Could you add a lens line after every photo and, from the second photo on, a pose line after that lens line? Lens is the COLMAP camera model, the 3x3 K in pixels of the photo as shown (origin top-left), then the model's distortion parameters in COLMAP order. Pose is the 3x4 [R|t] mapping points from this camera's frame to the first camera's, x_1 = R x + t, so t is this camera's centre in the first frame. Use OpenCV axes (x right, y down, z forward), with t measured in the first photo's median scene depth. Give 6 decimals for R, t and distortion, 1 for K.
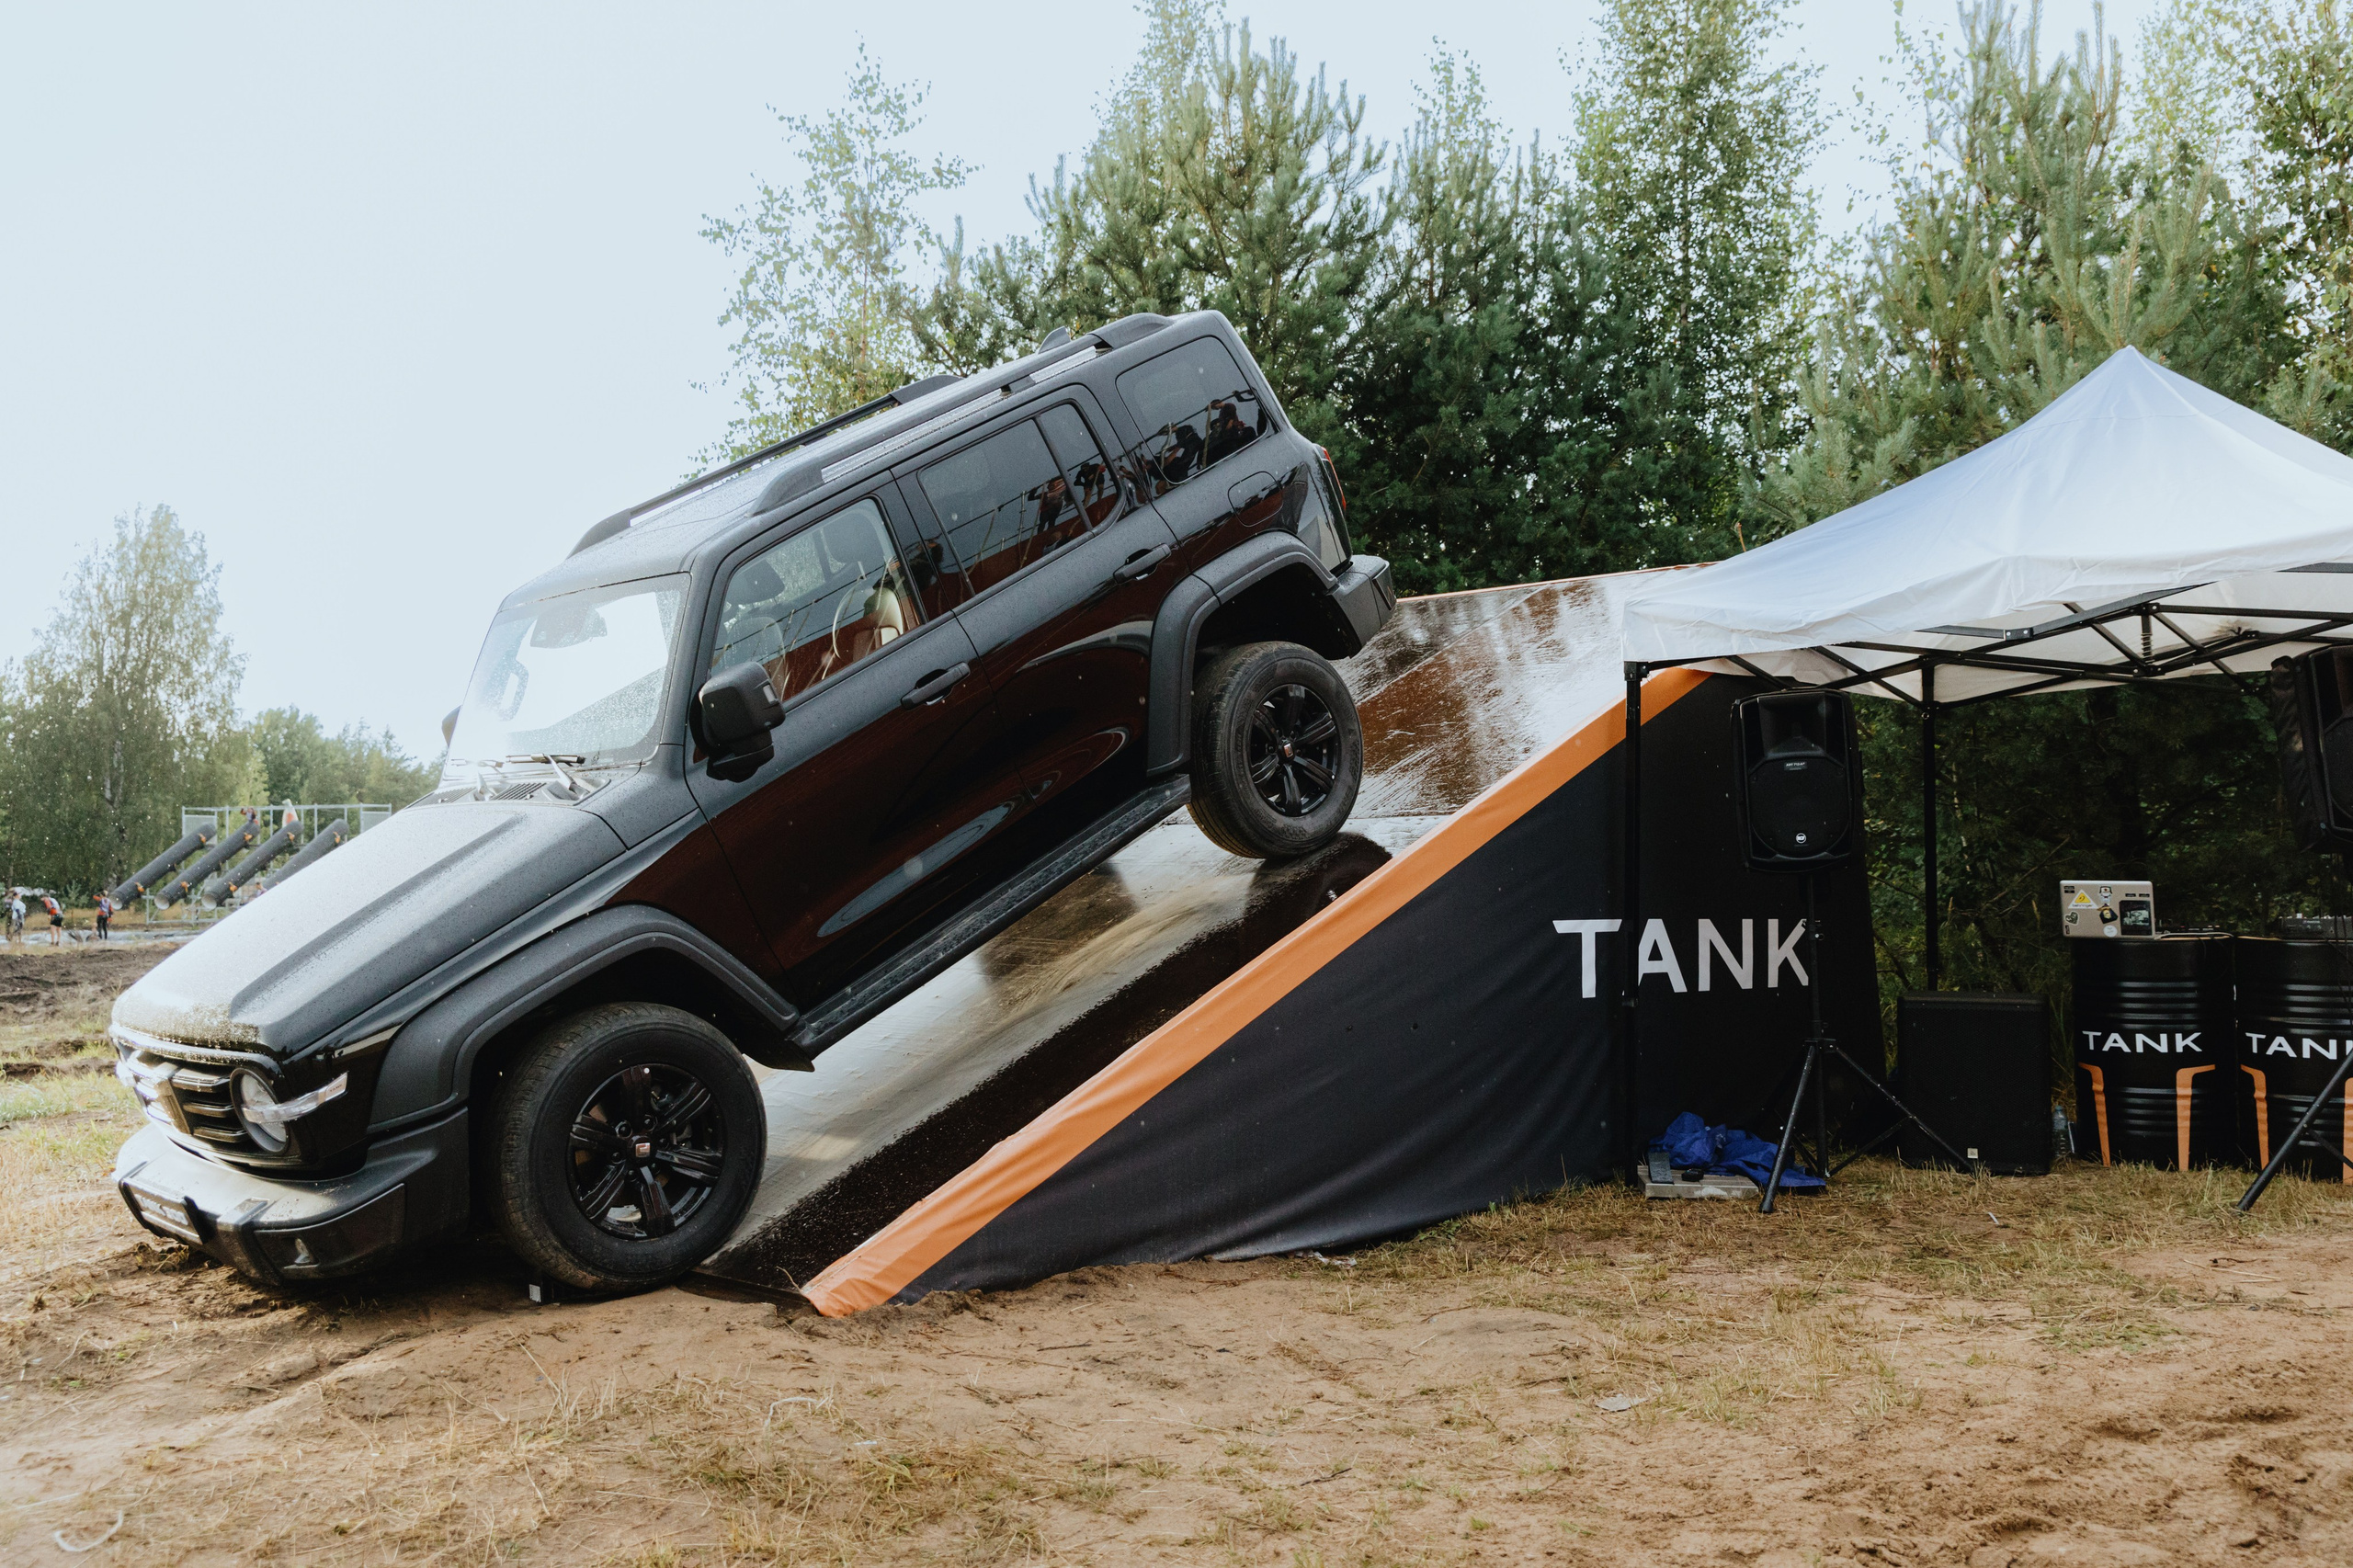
lens RADIAL K [[2054.4, 0, 1173.3], [0, 2054.4, 778.8], [0, 0, 1]] dist [-0.033844, 0.007983]
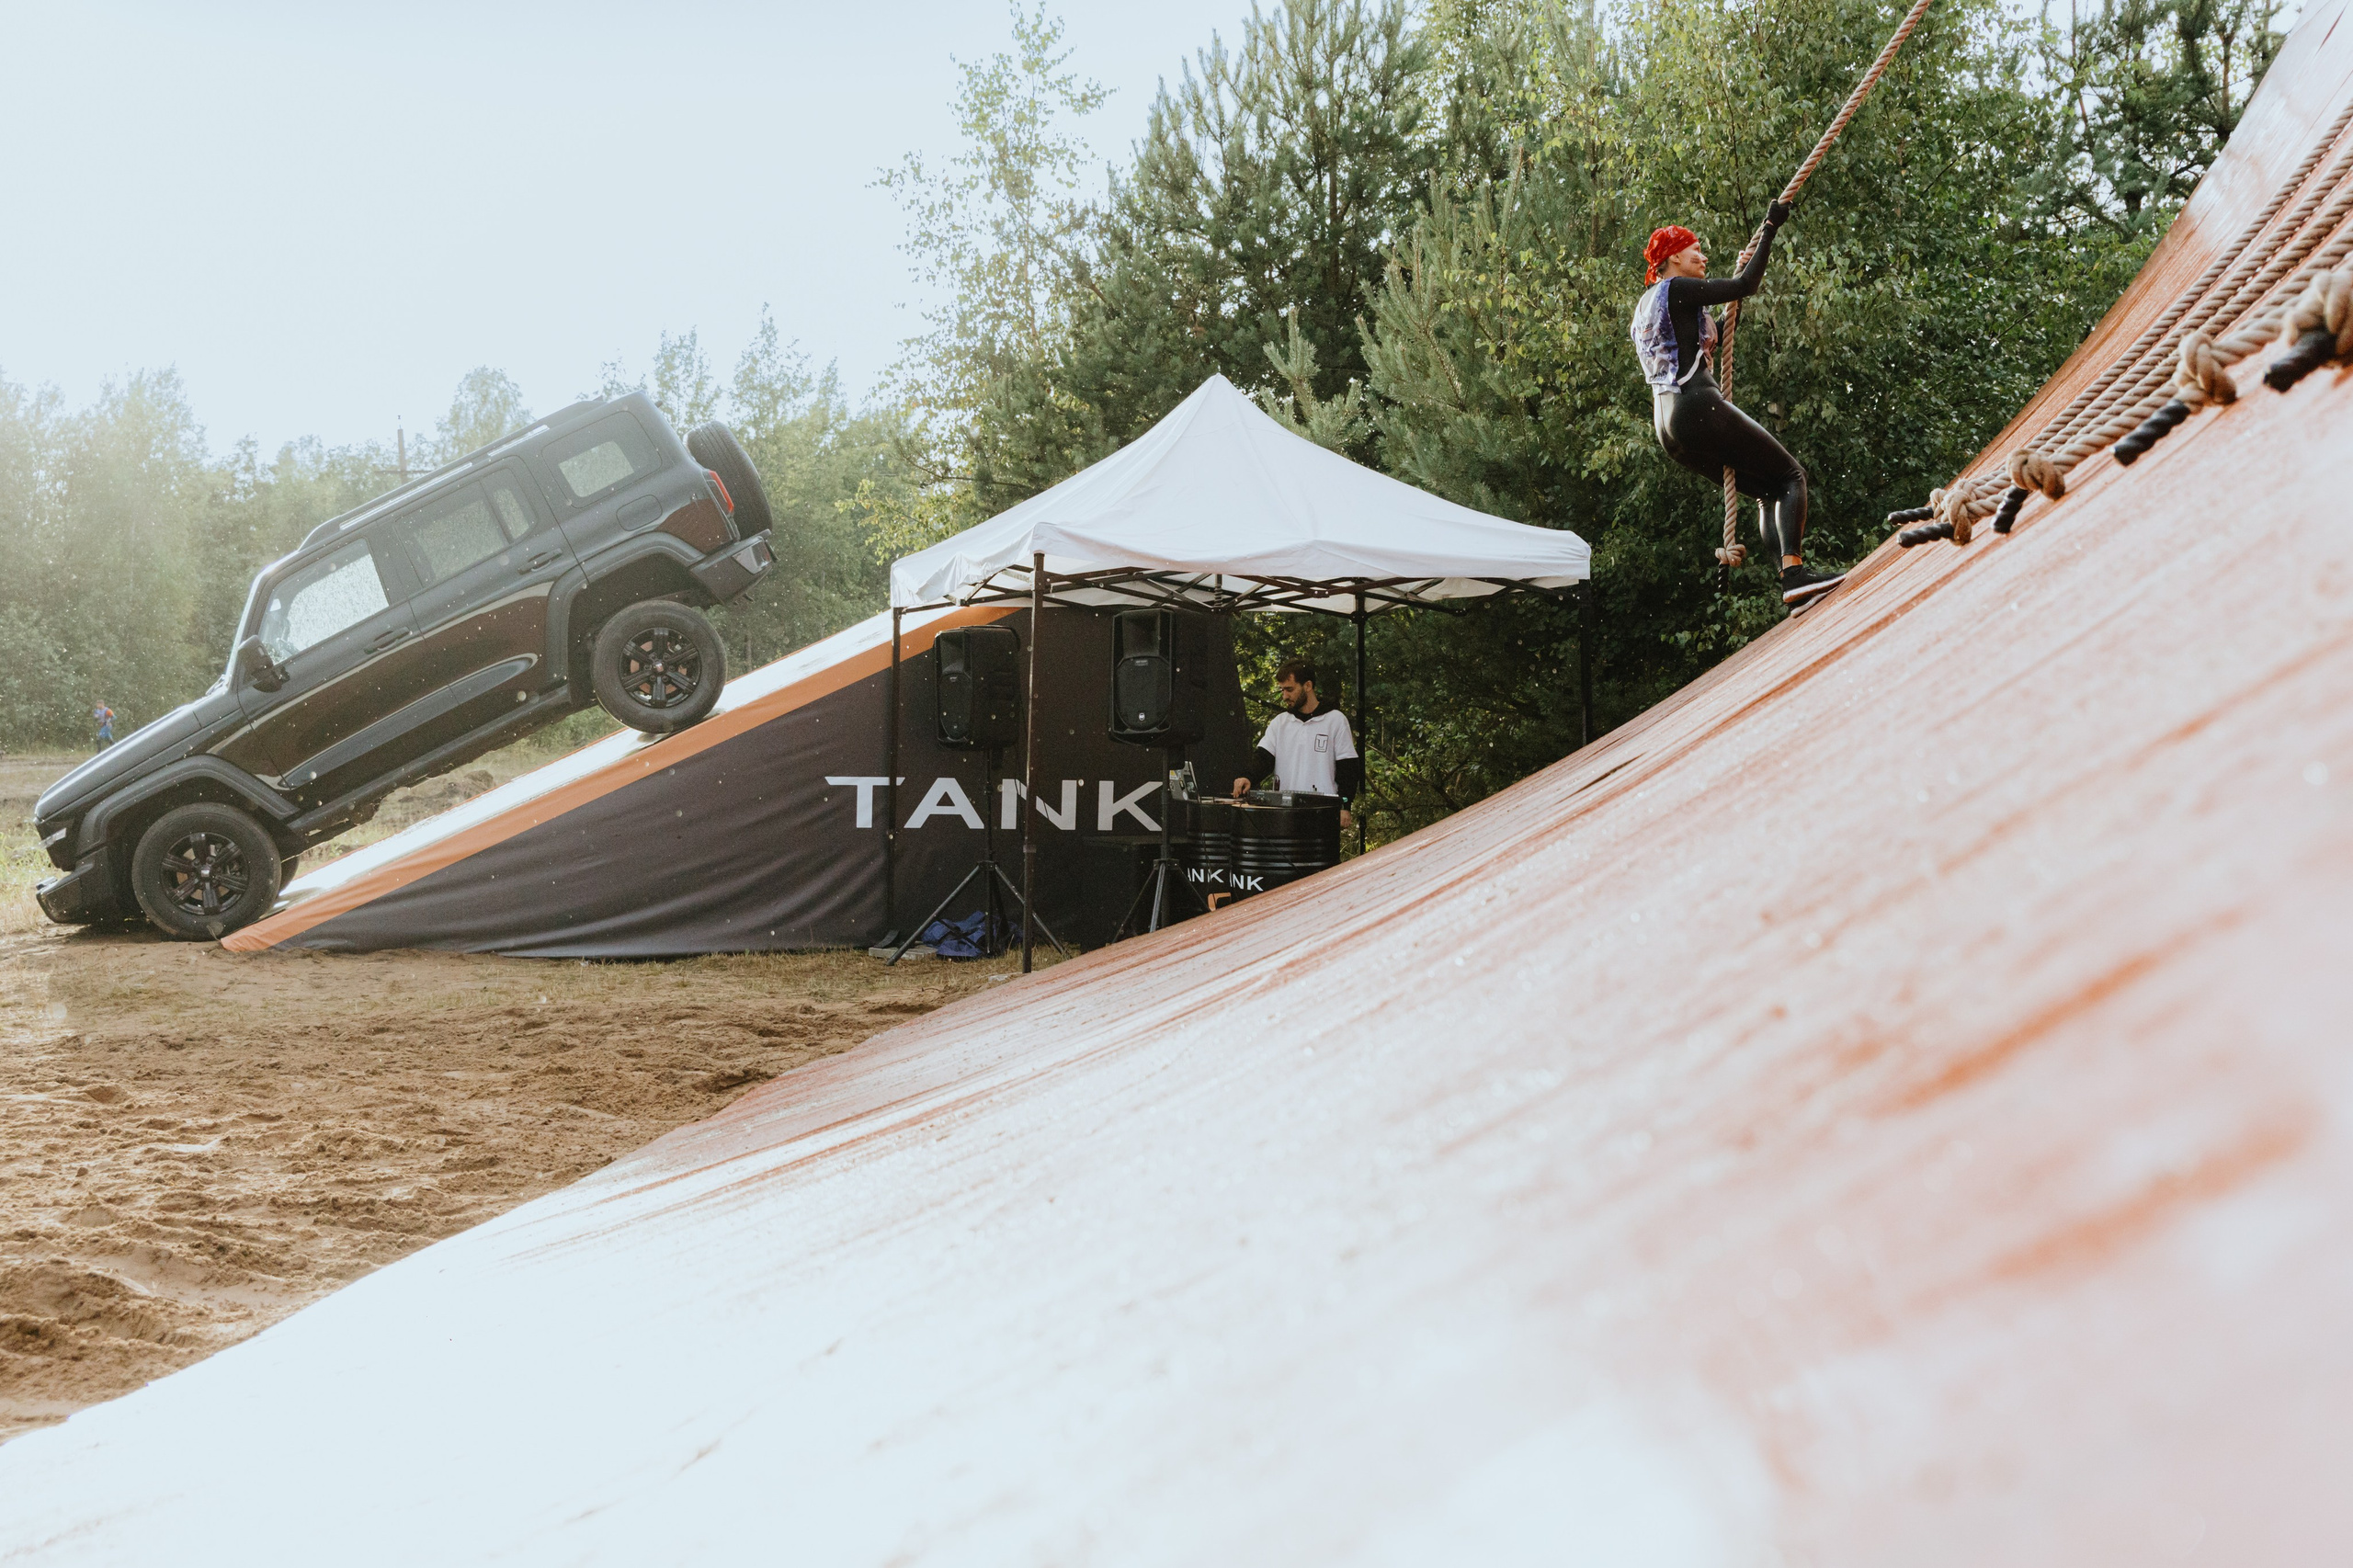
lens RADIAL K [[2568.4, 0, 1172.7], [0, 2568.4, 773.8], [0, 0, 1]] dist [-0.023039, 0.000000]
pose [[0.899169, 0.034797, -0.436216, 1.190535], [0.001685, 0.996551, 0.082968, -0.088760], [0.437598, -0.075337, 0.896009, -0.597843]]
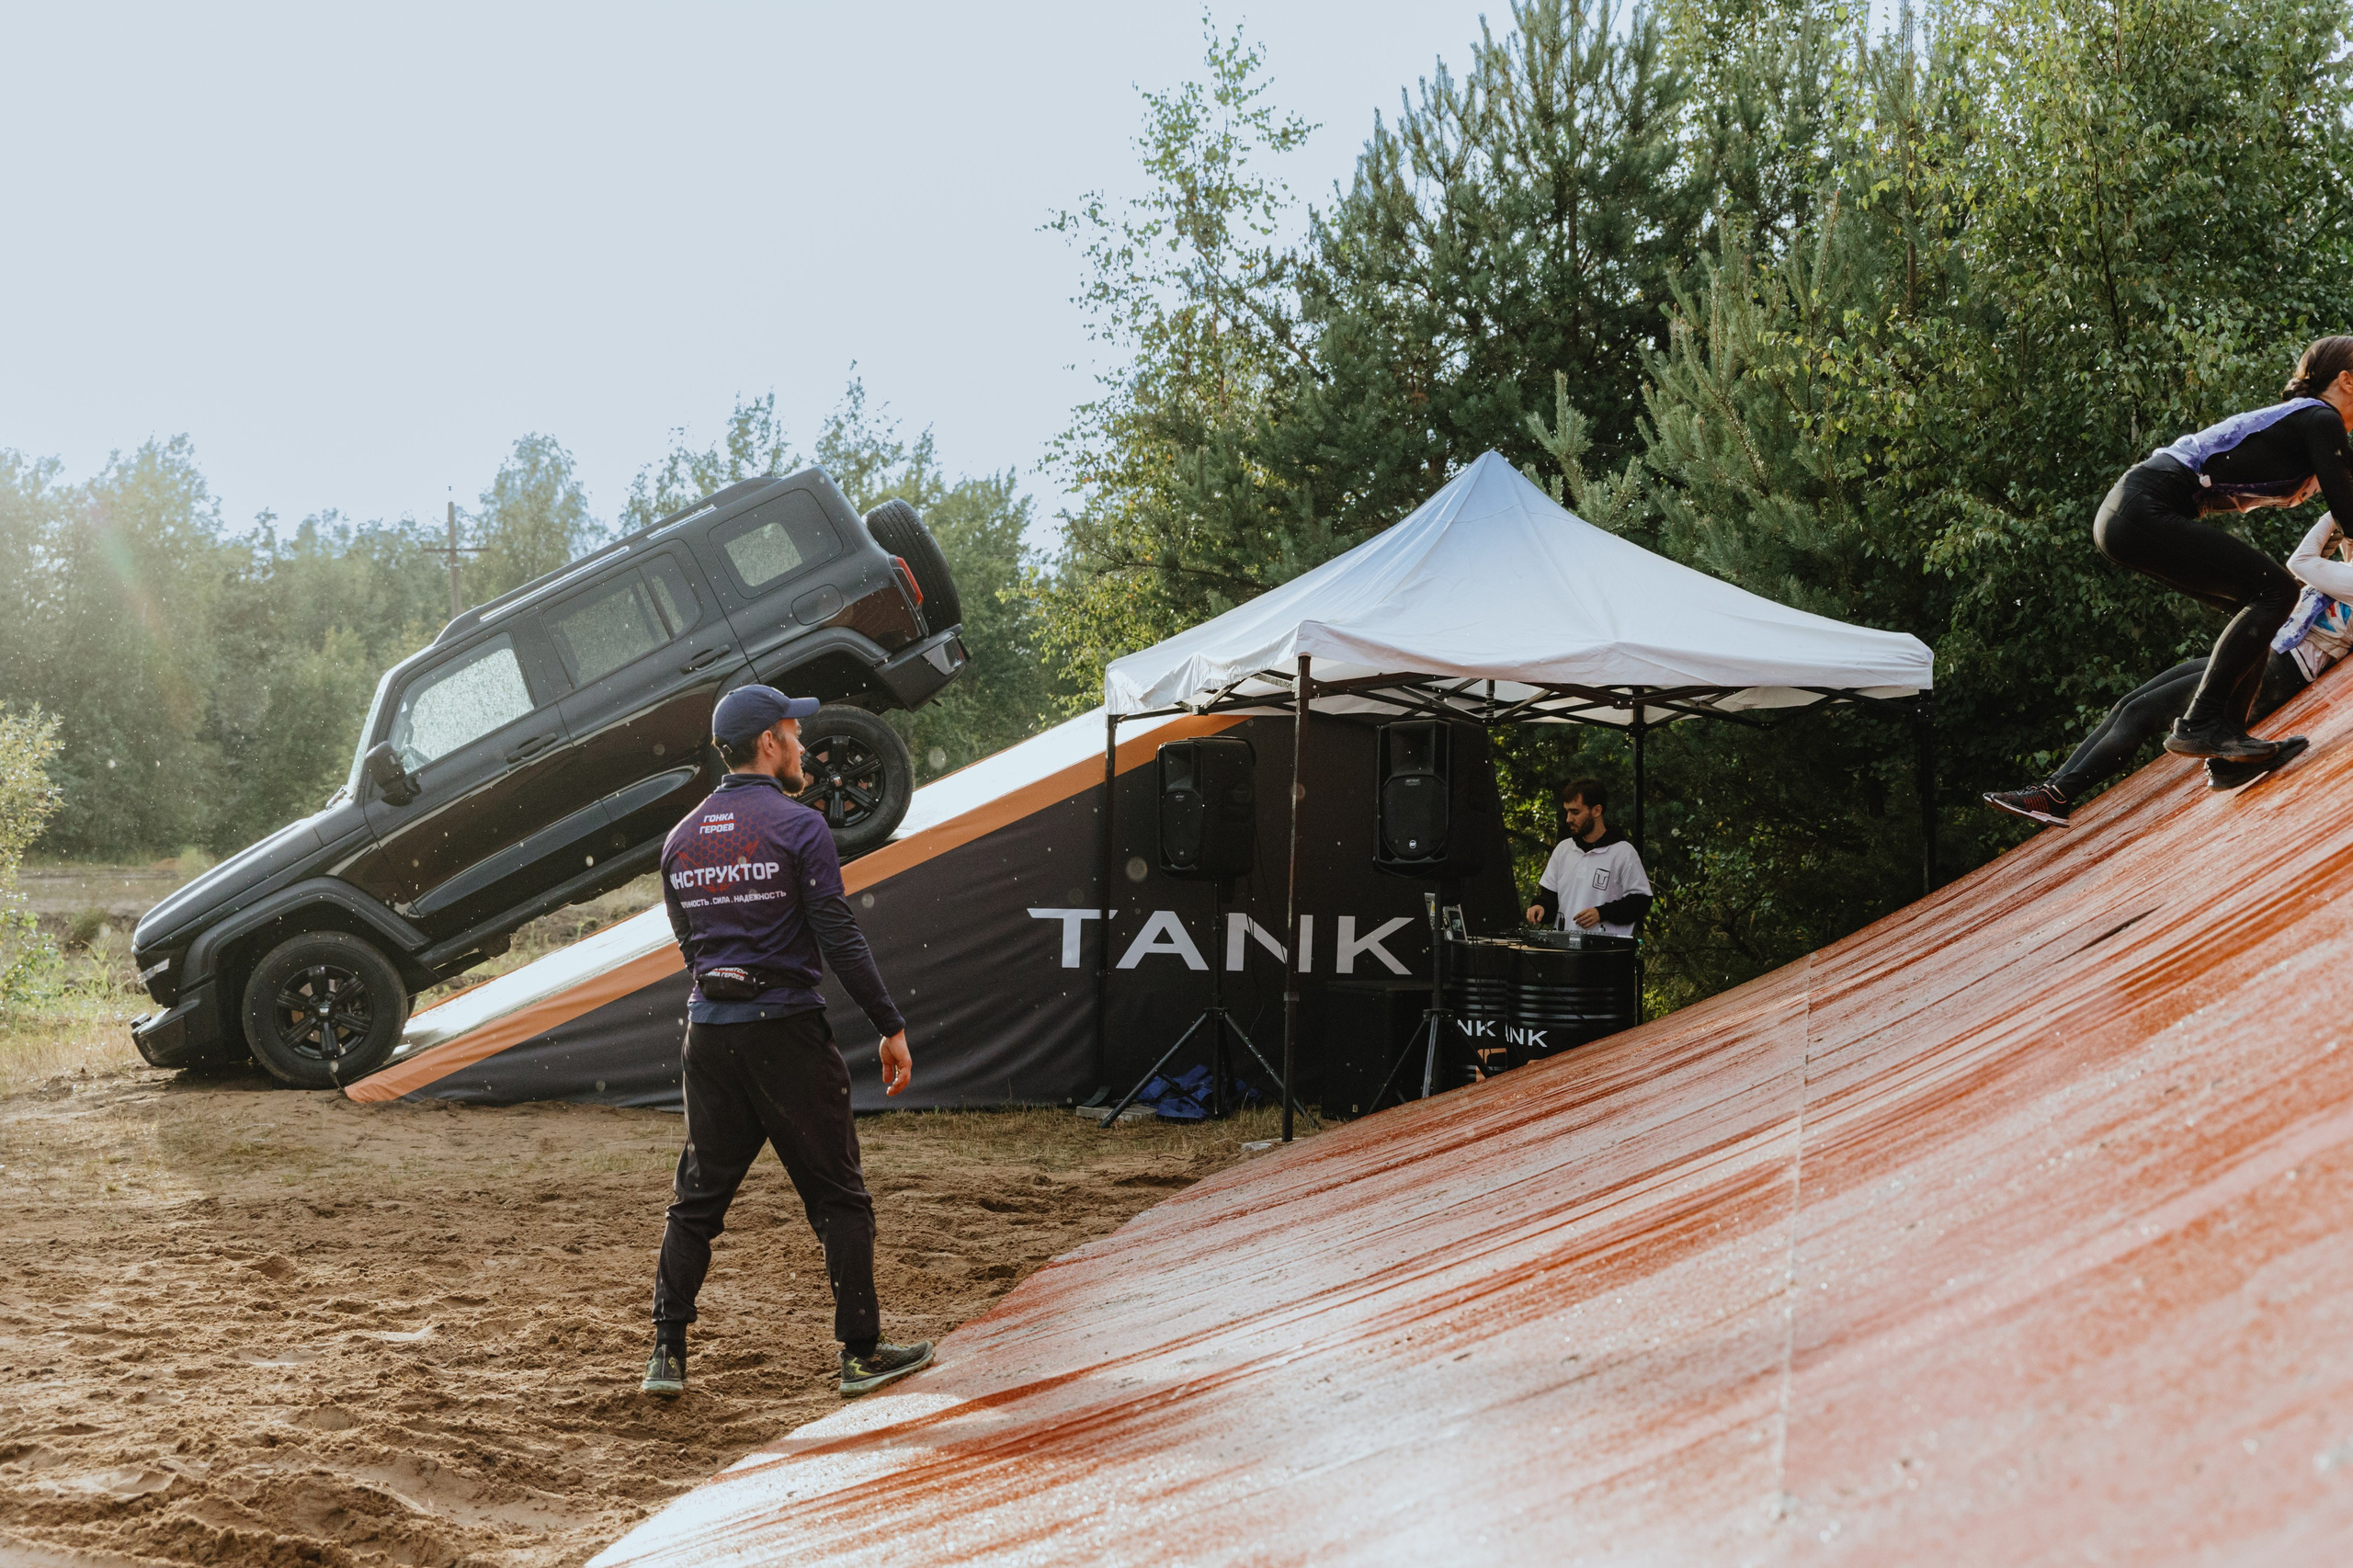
lens RADIAL K [[2951.1, 0, 1183.8], [0, 2951.1, 786.8], [0, 0, 1]] dist [-0.030406, 0.000000]
pose [[0.879488, 0.025214, -0.475253, 1.122828], [-0.004239, 0.998971, 0.045154, -0.093615], [0.475902, -0.037698, 0.878690, -0.625408]]
